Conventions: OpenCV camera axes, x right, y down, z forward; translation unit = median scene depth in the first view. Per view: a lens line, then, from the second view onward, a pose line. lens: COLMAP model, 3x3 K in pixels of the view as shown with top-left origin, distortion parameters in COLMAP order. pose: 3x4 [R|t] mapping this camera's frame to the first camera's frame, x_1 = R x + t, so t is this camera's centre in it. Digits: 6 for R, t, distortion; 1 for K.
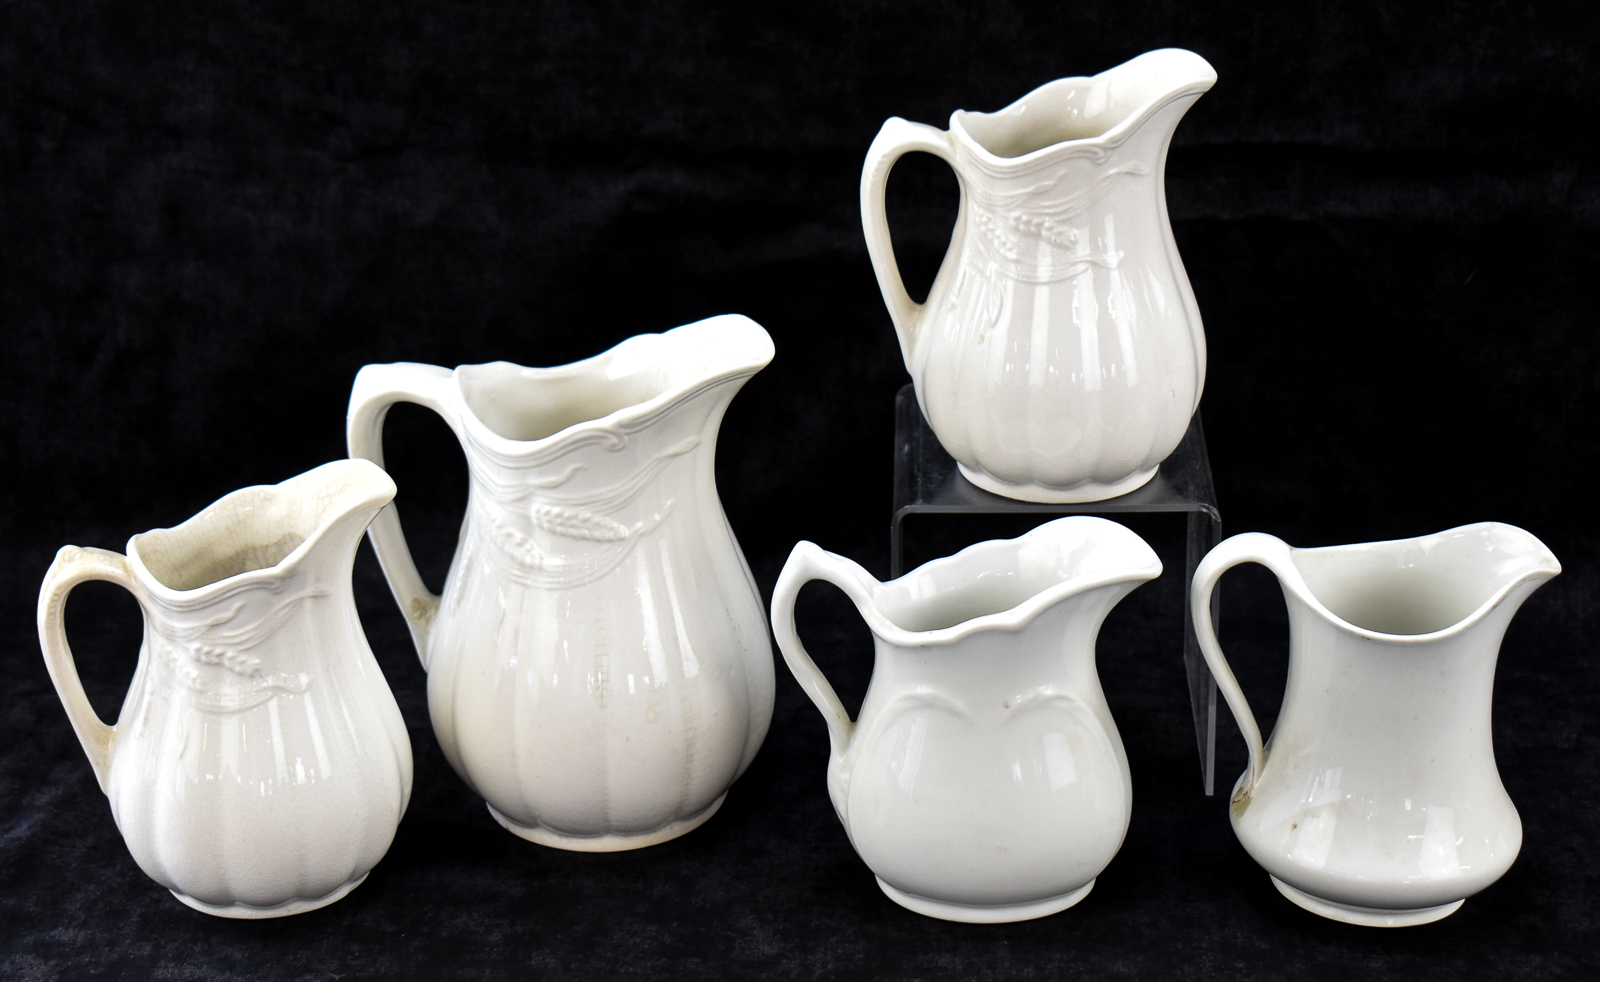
lens RADIAL K [[3099.1, 0, 828.0], [0, 3099.1, 497.5], [0, 0, 1]] dist [0.025791, -0.041761]
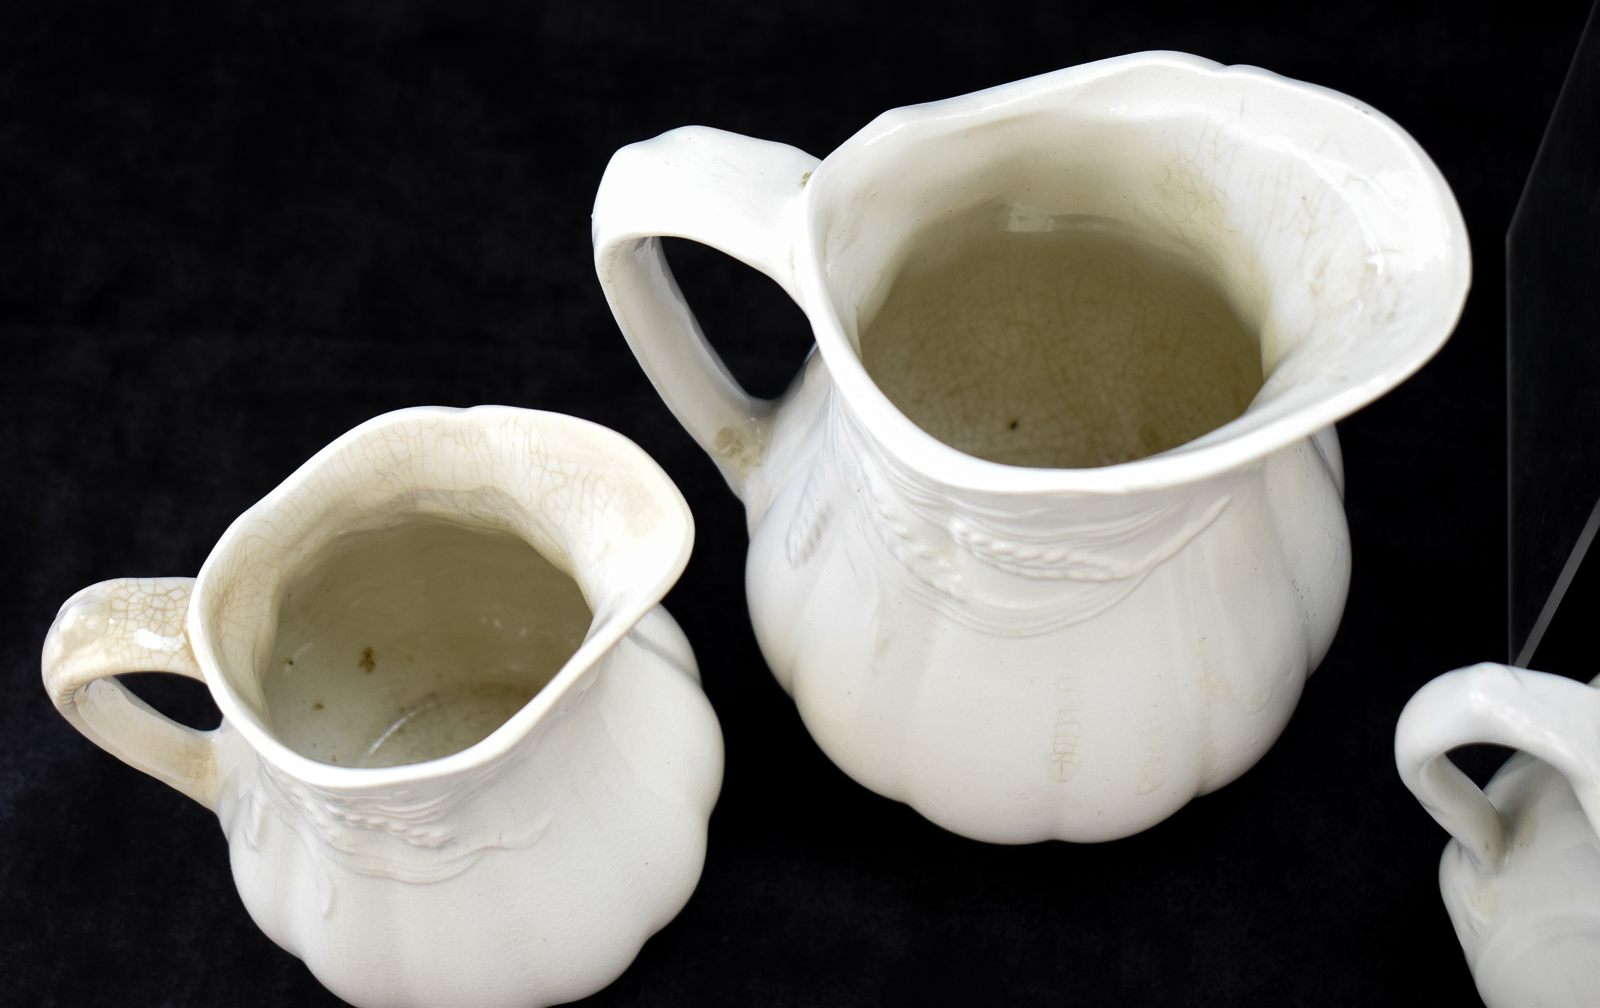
lens RADIAL K [[2789.5, 0, 800.0], [0, 2789.5, 504.0], [0, 0, 1]] dist [0.006733, 0.030544]
pose [[0.995849, 0.064116, -0.064601, -0.079886], [-0.009376, 0.778252, 0.627881, -0.255366], [0.090533, -0.624670, 0.775623, 0.560485]]
